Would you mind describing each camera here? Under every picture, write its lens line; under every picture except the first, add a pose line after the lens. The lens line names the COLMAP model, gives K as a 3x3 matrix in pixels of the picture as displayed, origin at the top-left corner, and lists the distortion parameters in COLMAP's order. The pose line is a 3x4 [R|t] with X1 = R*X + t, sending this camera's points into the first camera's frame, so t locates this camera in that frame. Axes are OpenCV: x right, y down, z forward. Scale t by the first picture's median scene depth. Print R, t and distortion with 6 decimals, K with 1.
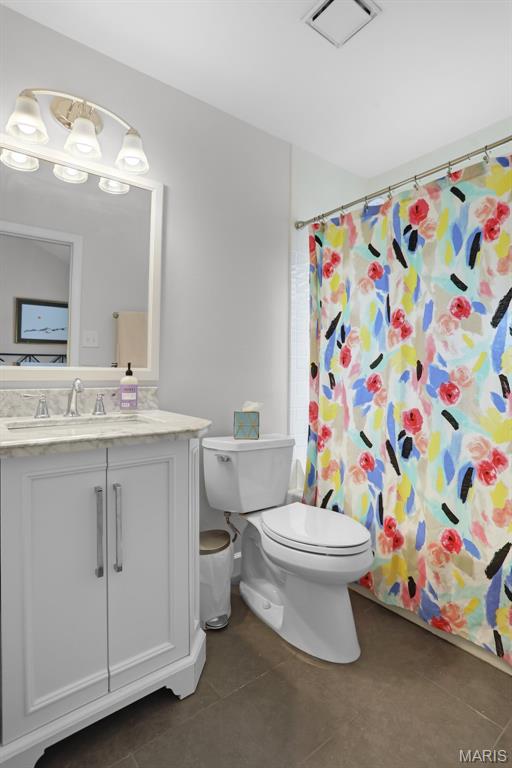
lens RADIAL K [[379.4, 0, 262.0], [0, 379.4, 369.7], [0, 0, 1]] dist [-0.049481, 0.018010]
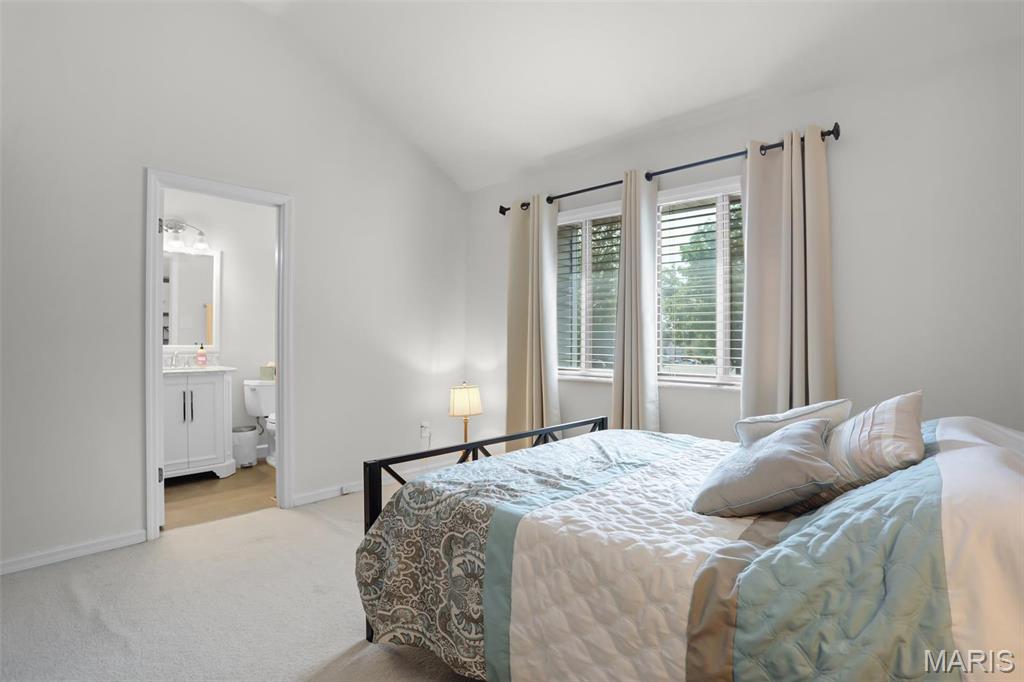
lens RADIAL K [[505.9, 0, 506.9], [0, 505.9, 340.7], [0, 0, 1]] dist [-0.049481, 0.018010]
pose [[0.992013, -0.007140, 0.125930, 0.973209], [0.005597, 0.999905, 0.012600, -0.055345], [-0.126008, -0.011794, 0.991959, -1.943046]]
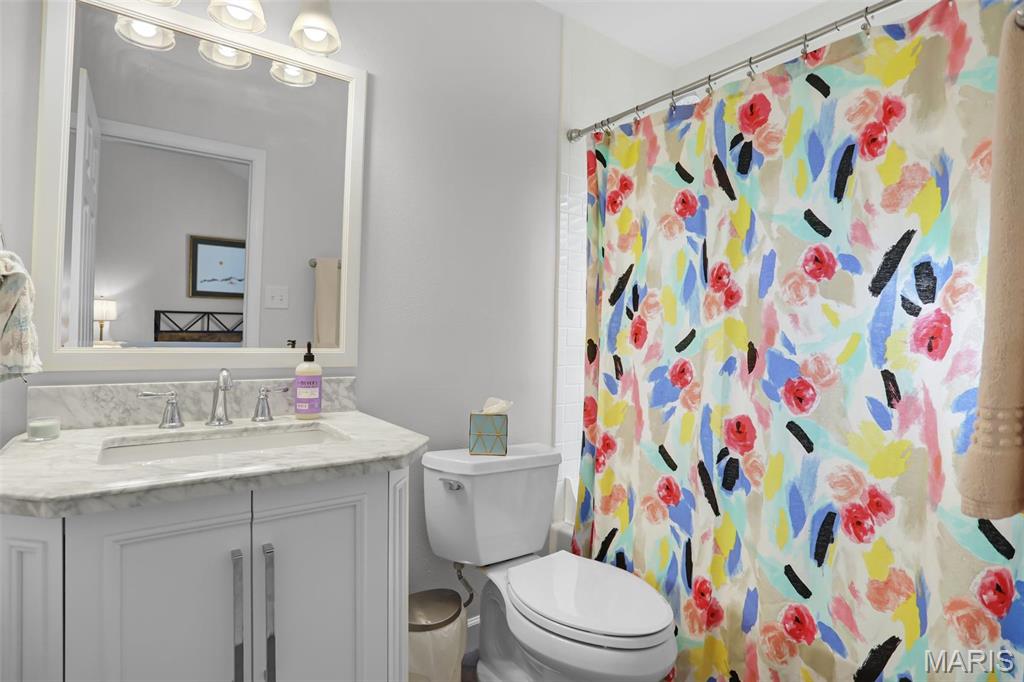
lens RADIAL K [[505.9, 0, 515.1], [0, 505.9, 337.1], [0, 0, 1]] dist [-0.049481, 0.018010]
pose [[0.999699, 0.011444, -0.021691, 0.026271], [-0.011238, 0.999891, 0.009612, -0.037962], [0.021798, -0.009365, 0.999719, 0.126127]]
